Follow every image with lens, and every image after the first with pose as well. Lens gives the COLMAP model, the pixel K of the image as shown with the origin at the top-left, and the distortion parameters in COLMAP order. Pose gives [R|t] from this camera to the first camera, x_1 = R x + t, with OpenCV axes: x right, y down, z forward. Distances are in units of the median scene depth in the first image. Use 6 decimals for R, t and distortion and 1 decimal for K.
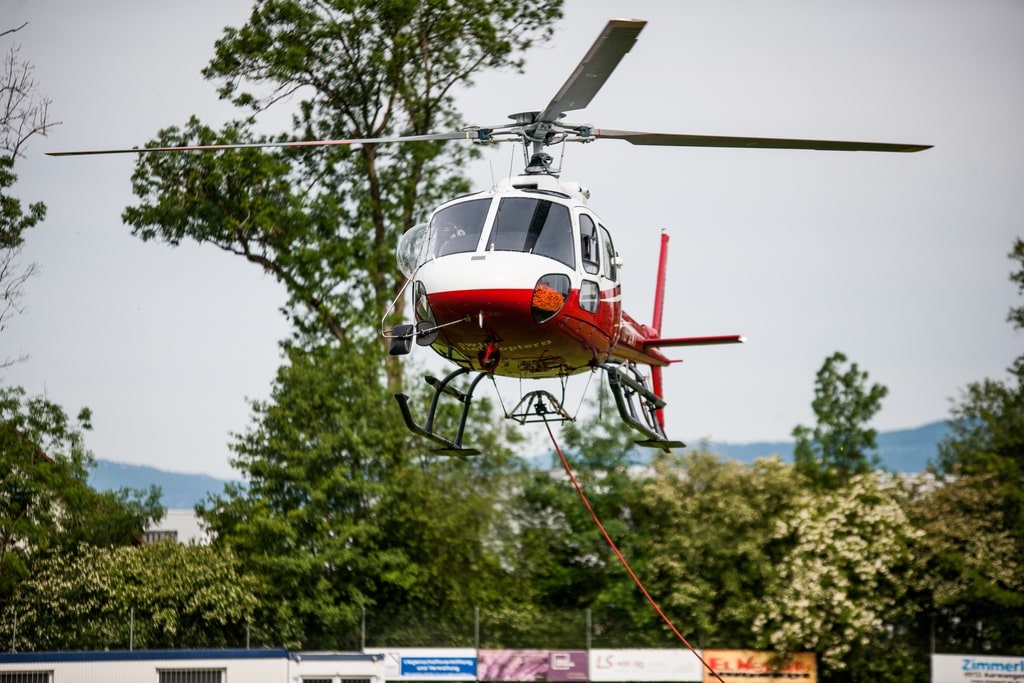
lens RADIAL K [[3487.4, 0, 455.4], [0, 3487.4, 358.3], [0, 0, 1]] dist [0.841923, -0.436314]
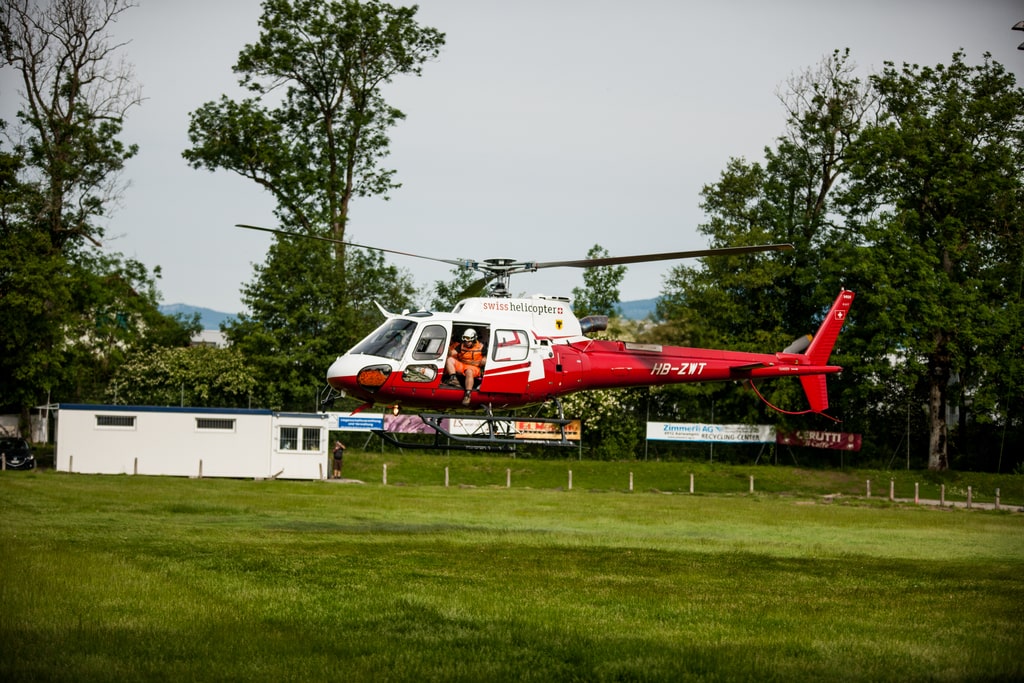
lens RADIAL K [[2532.8, 0, 510.8], [0, 2532.8, 366.7], [0, 0, 1]] dist [-0.028576, 2.381196]
pose [[0.997954, 0.028414, 0.057272, -0.003305], [-0.031630, 0.997926, 0.056061, -0.011032], [-0.055560, -0.057757, 0.996783, -0.233402]]
